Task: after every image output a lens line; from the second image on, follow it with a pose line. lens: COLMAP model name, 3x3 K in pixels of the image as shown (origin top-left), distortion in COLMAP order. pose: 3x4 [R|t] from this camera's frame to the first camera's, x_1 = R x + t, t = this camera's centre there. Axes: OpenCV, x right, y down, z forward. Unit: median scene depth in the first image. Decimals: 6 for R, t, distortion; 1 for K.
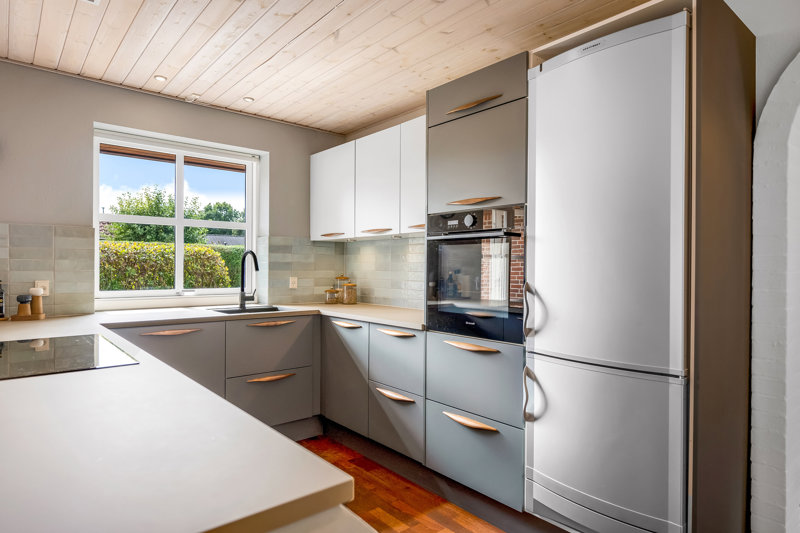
lens RADIAL K [[468.5, 0, 401.3], [0, 468.5, 269.9], [0, 0, 1]] dist [0.001154, -0.000750]
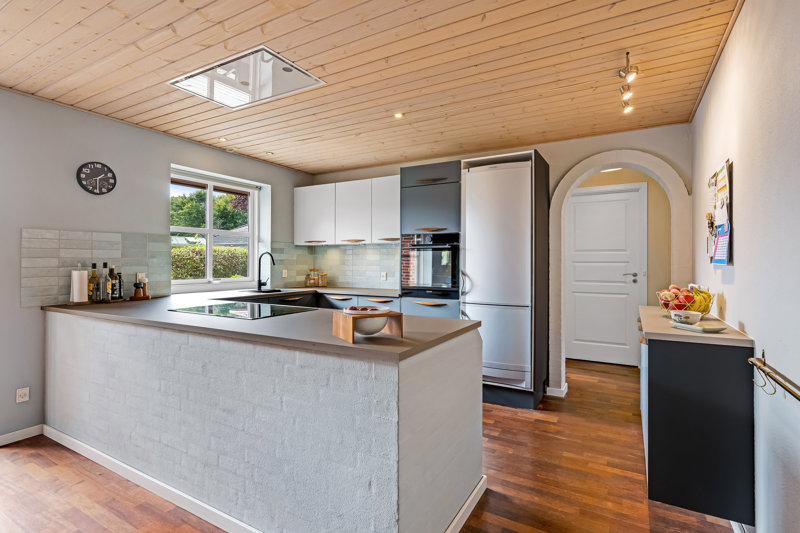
lens RADIAL K [[392.7, 0, 402.4], [0, 392.7, 262.2], [0, 0, 1]] dist [-0.002674, -0.000670]
pose [[0.938530, -0.001936, 0.345192, -0.383400], [0.003540, 0.999986, -0.004017, -0.002046], [-0.345179, 0.004992, 0.938523, -0.369379]]
